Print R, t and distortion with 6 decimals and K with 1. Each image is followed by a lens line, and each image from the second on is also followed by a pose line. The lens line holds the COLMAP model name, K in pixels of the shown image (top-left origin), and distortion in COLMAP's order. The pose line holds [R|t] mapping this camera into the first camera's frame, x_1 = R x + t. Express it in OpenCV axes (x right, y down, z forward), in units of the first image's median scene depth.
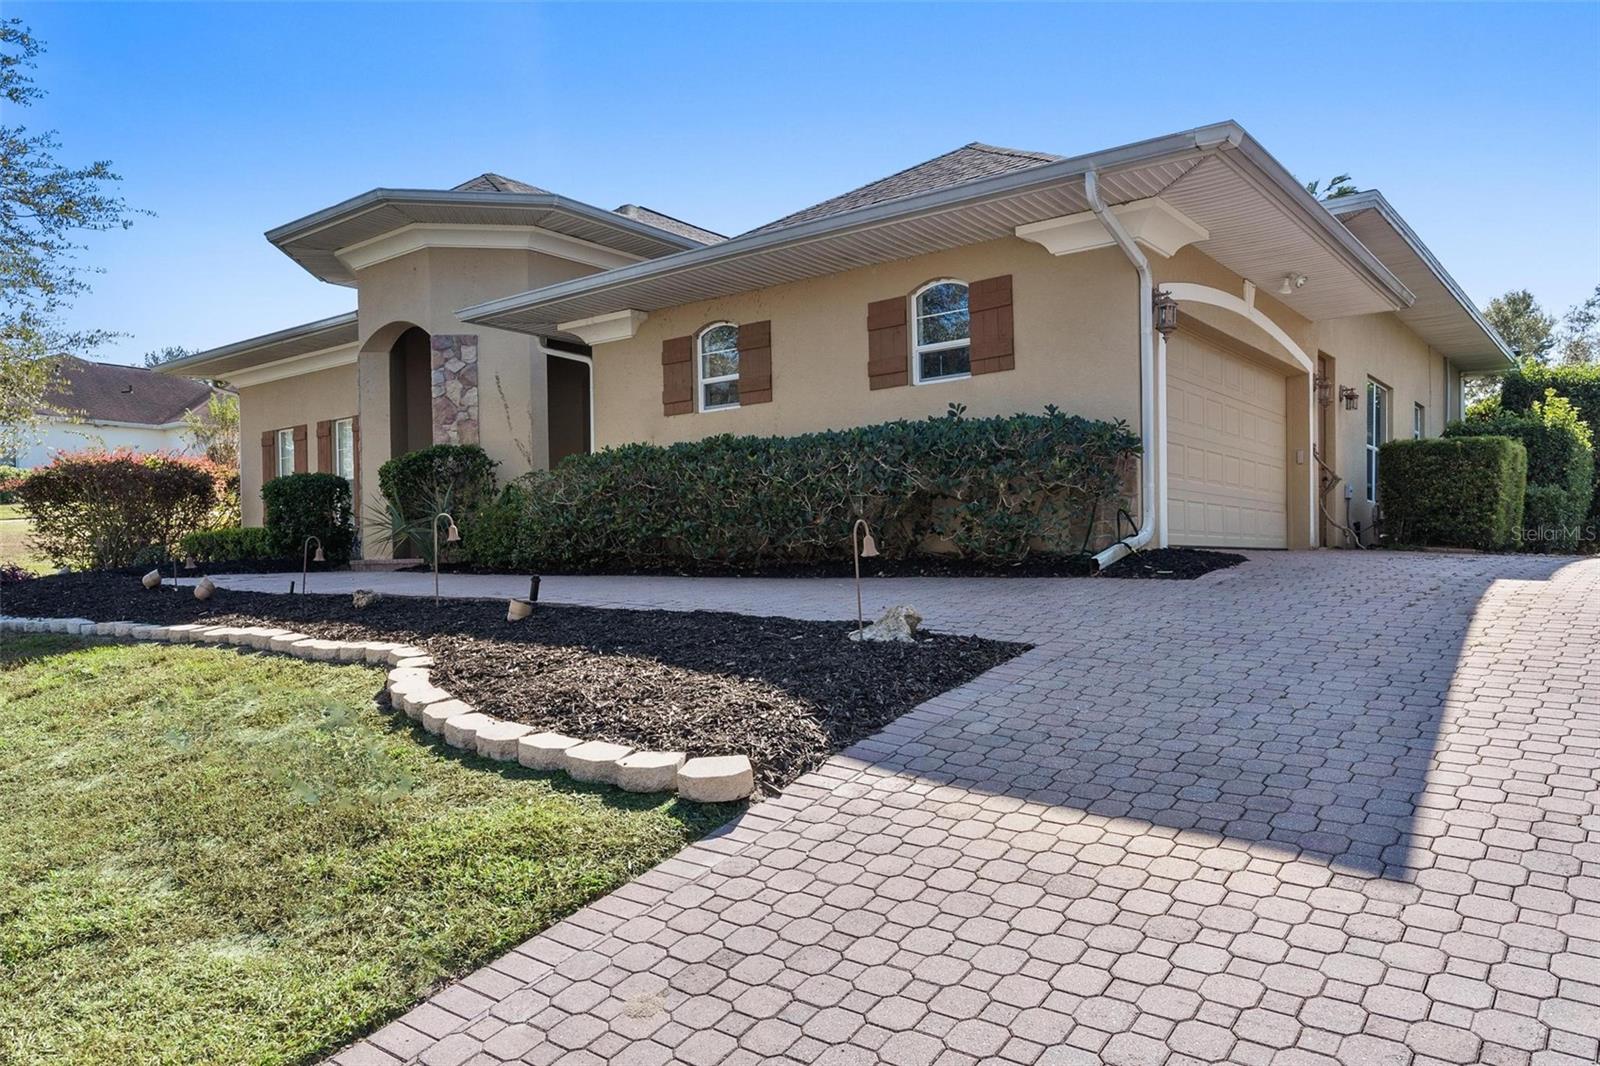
lens RADIAL K [[1107.3, 0, 764.7], [0, 1107.3, 572.4], [0, 0, 1]] dist [0.011093, 0.000166]
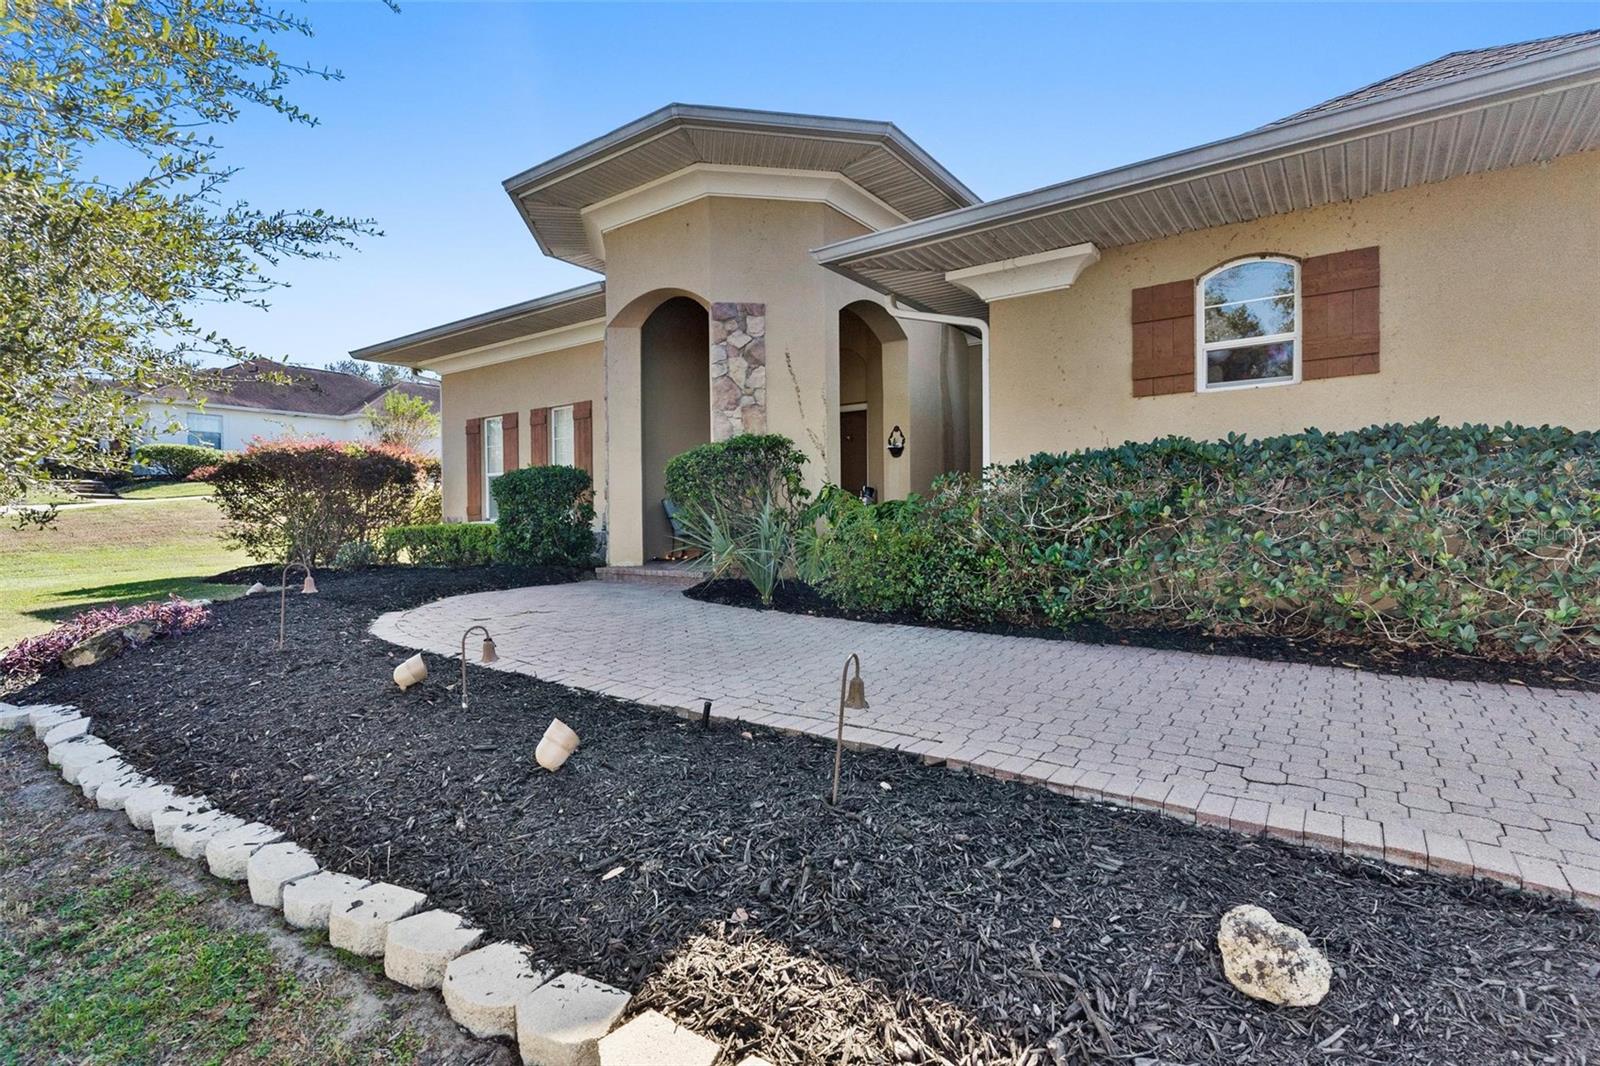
lens RADIAL K [[766.6, 0, 797.9], [0, 766.6, 524.0], [0, 0, 1]] dist [0.002309, 0.000277]
pose [[0.998922, 0.004580, 0.046199, -0.255734], [-0.004546, 0.999989, -0.000841, -0.046925], [-0.046202, 0.000630, 0.998932, 0.414029]]
